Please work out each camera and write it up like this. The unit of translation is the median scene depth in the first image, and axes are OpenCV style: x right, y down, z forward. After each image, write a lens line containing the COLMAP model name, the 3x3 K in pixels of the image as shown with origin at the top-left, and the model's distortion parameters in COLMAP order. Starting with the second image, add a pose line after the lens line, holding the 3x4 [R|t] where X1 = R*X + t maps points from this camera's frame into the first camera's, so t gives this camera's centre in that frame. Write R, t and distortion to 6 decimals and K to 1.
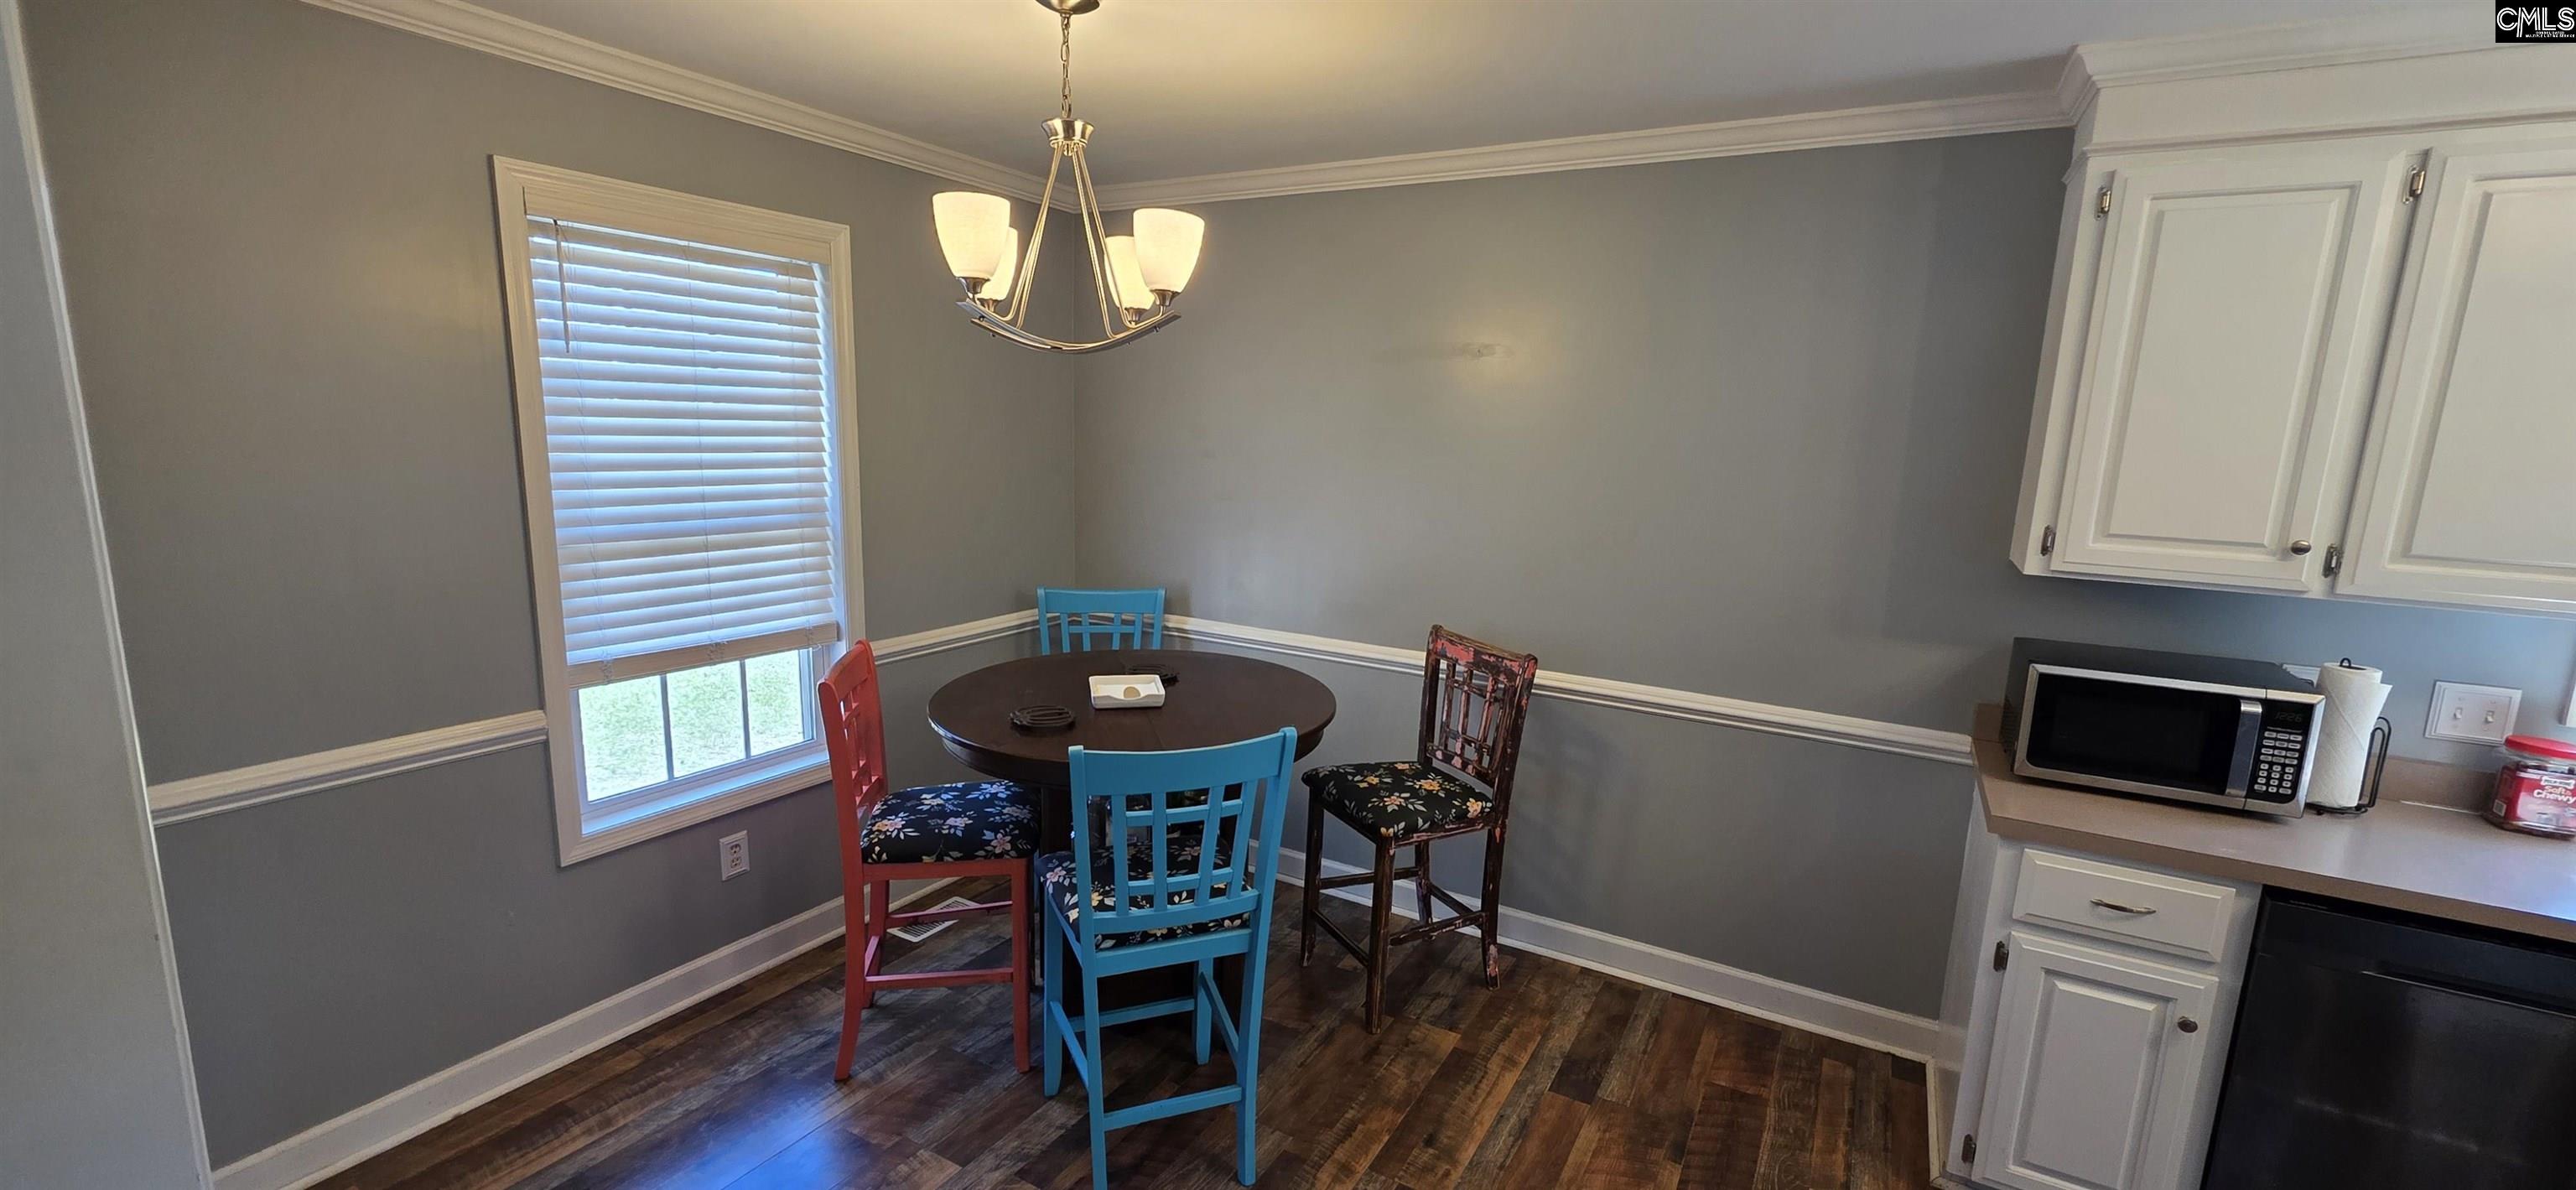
lens RADIAL K [[1032.0, 0, 1302.2], [0, 1032.0, 600.2], [0, 0, 1]] dist [0.001378, -0.000749]
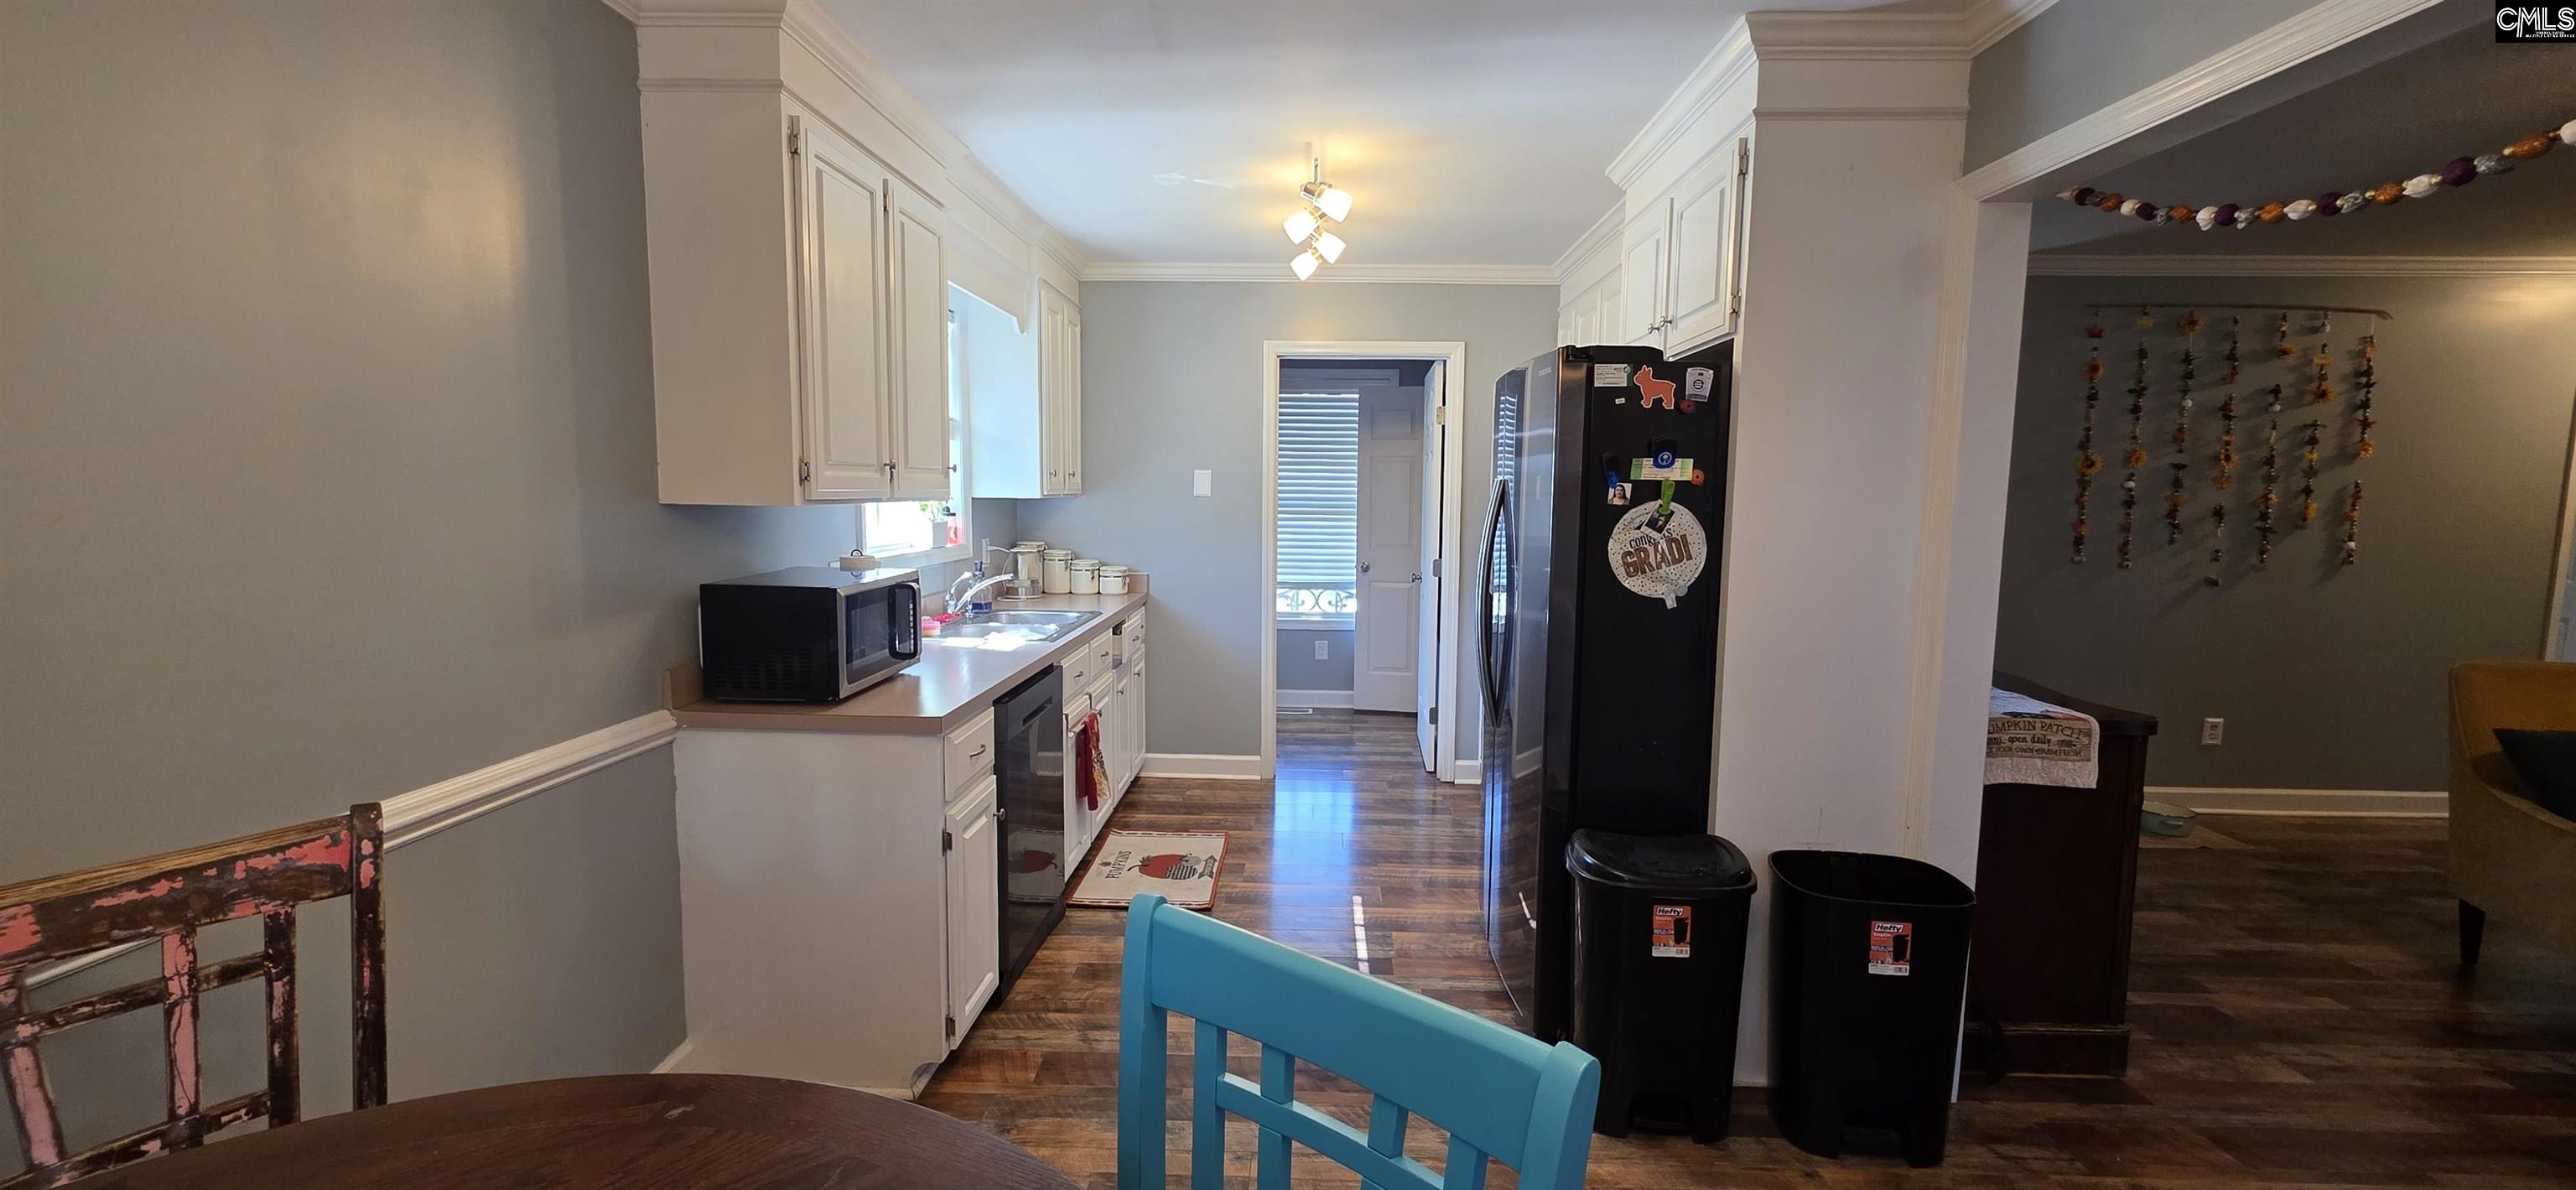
lens RADIAL K [[1032.0, 0, 1272.8], [0, 1032.0, 590.8], [0, 0, 1]] dist [0.001378, -0.000749]
pose [[-0.460892, -0.126207, 0.878436, -0.343345], [0.126948, 0.970281, 0.206009, -0.080389], [-0.878329, 0.206463, -0.431173, 0.908147]]
